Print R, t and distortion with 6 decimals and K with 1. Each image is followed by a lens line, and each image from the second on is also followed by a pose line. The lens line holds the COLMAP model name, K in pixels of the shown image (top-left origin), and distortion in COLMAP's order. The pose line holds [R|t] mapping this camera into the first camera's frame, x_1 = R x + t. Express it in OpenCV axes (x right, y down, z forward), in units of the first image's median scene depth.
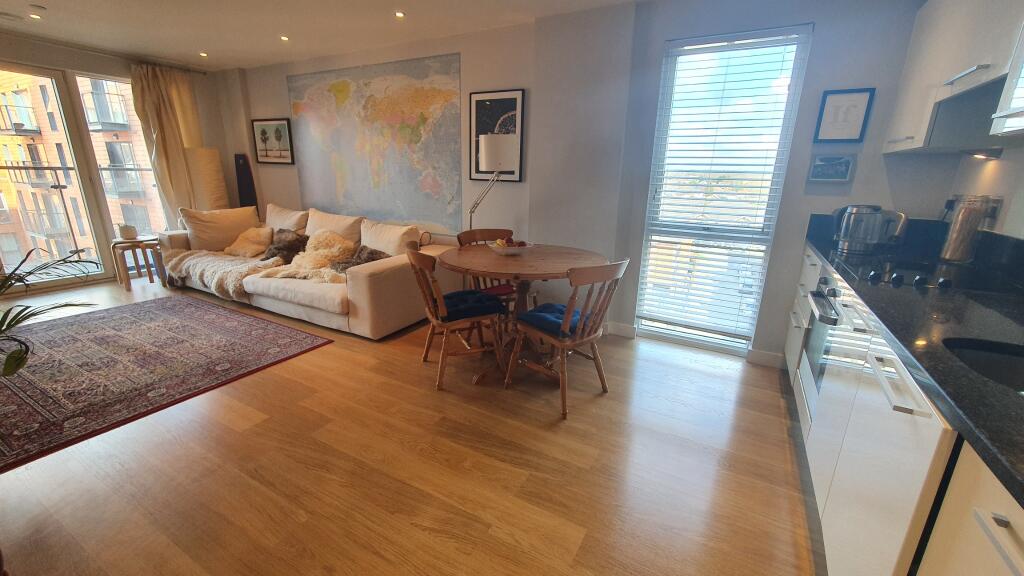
lens RADIAL K [[404.8, 0, 505.9], [0, 404.8, 293.5], [0, 0, 1]] dist [0.002143, 0.000243]
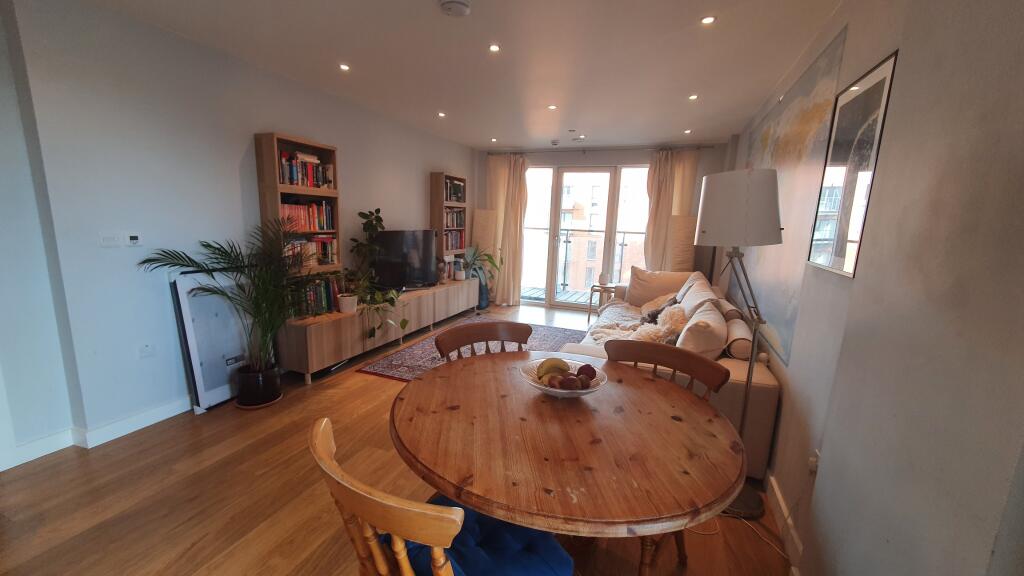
lens RADIAL K [[404.8, 0, 505.9], [0, 404.8, 293.5], [0, 0, 1]] dist [0.002143, 0.000243]
pose [[0.145651, 0.166232, -0.975271, 0.297903], [-0.316959, 0.941663, 0.113167, -0.153716], [0.937189, 0.292638, 0.189843, 0.466258]]
